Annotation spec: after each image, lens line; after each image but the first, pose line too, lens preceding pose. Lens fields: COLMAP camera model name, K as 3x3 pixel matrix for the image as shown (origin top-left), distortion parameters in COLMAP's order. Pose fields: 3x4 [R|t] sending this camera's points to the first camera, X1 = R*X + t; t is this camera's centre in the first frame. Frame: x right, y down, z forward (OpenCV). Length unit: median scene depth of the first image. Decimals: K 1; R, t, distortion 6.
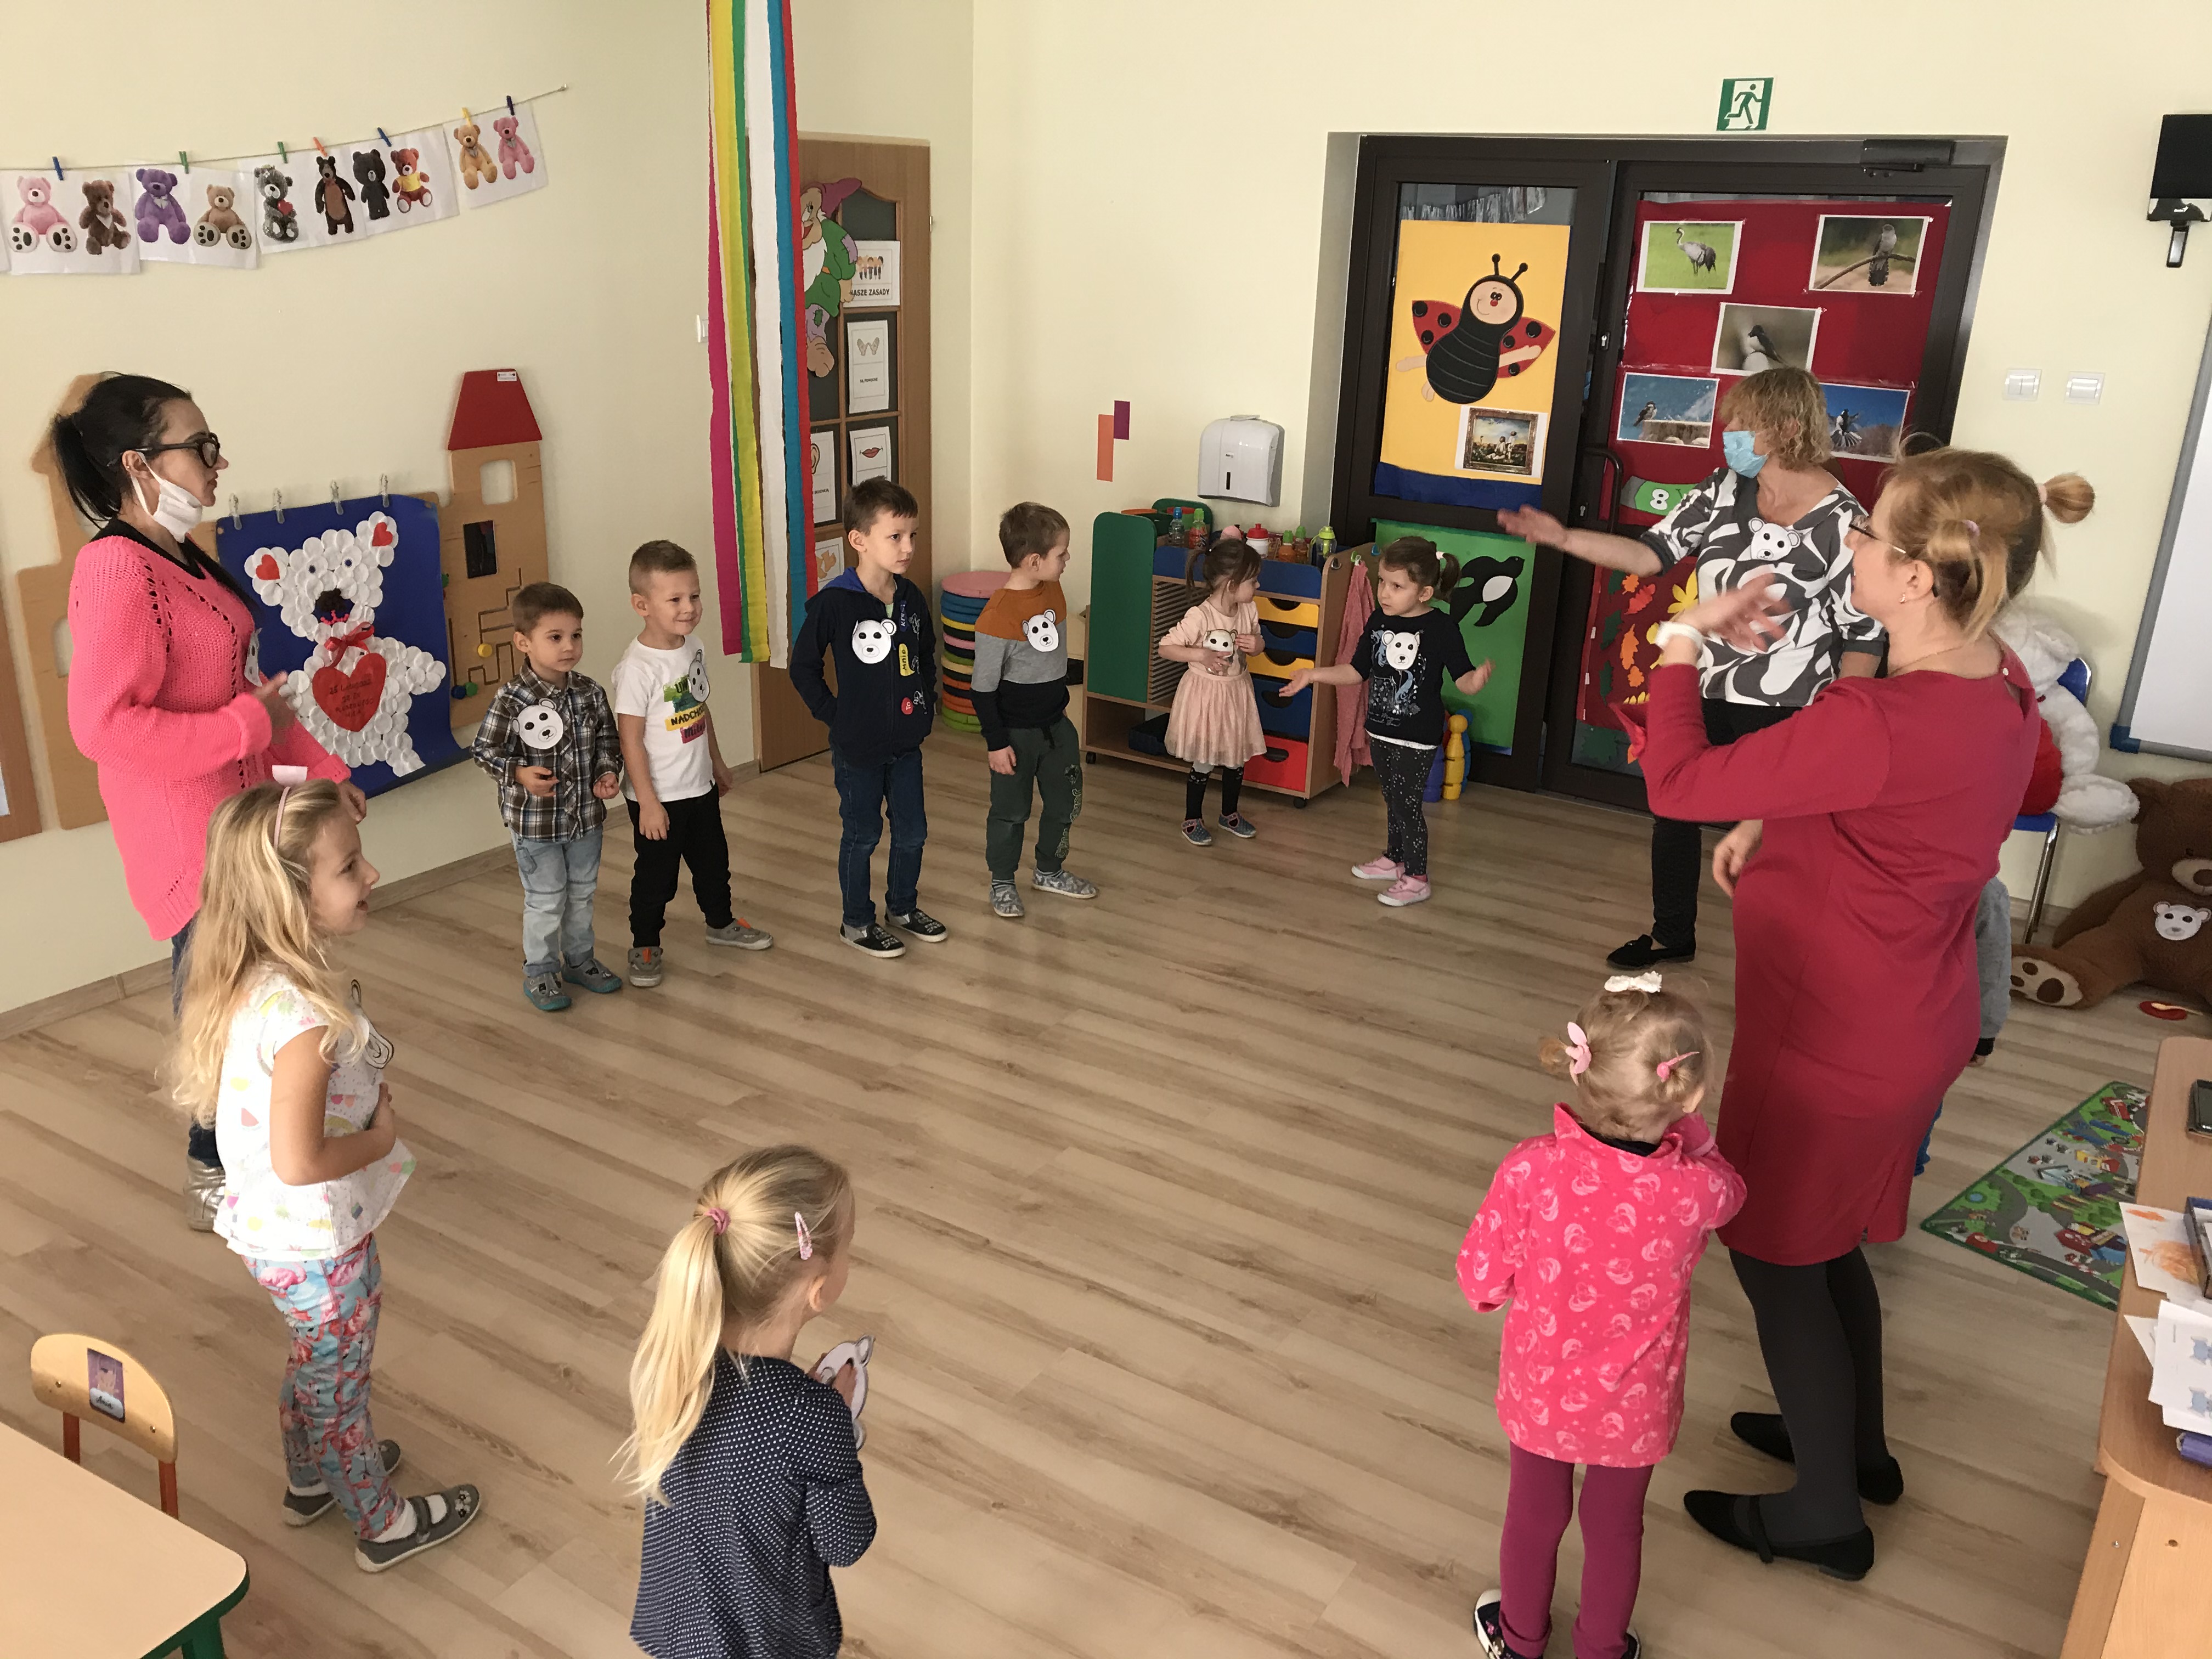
lens RADIAL K [[1810.2, 0, 1077.1], [0, 1810.2, 826.2], [0, 0, 1]] dist [0.026182, 0.017171]
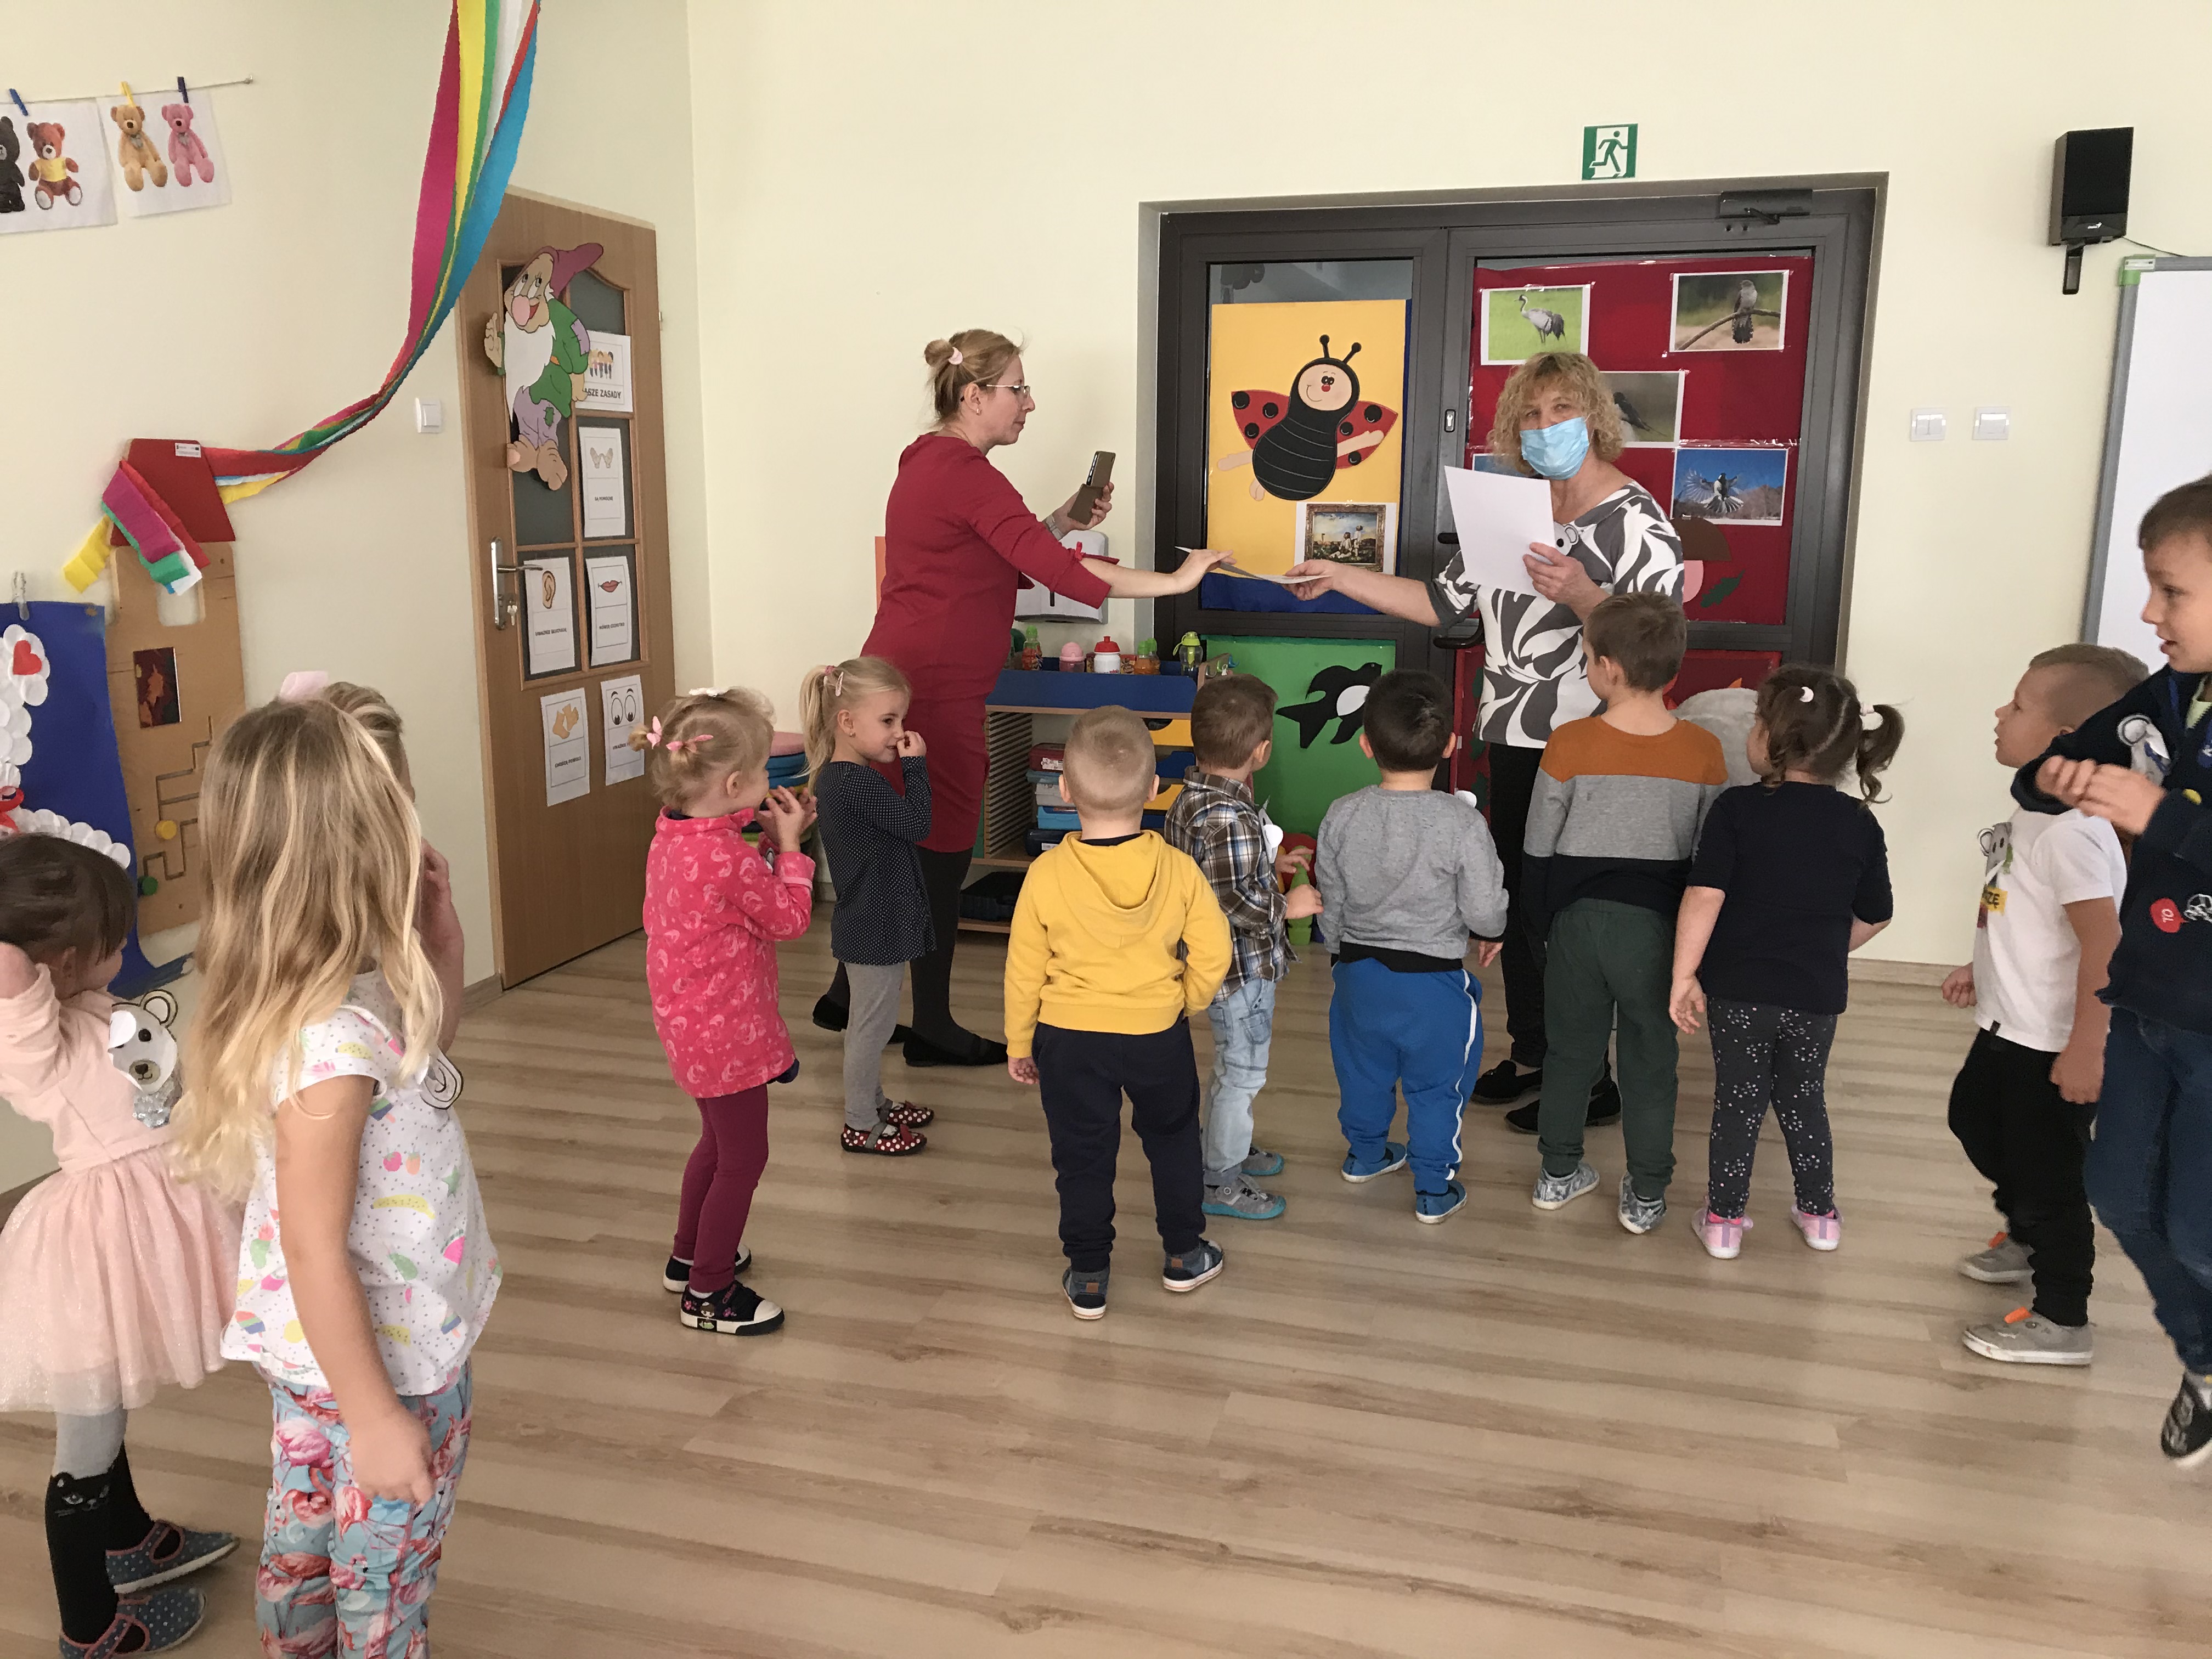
lens RADIAL K [[1809.8, 0, 1106.0], [0, 1809.8, 829.5], [0, 0, 1]] dist [0.049446, -0.069279]
pose [[0.955246, -0.081178, 0.284456, -0.157731], [0.119025, 0.985810, -0.118372, 0.025816], [-0.270810, 0.146932, 0.951353, 0.202497]]
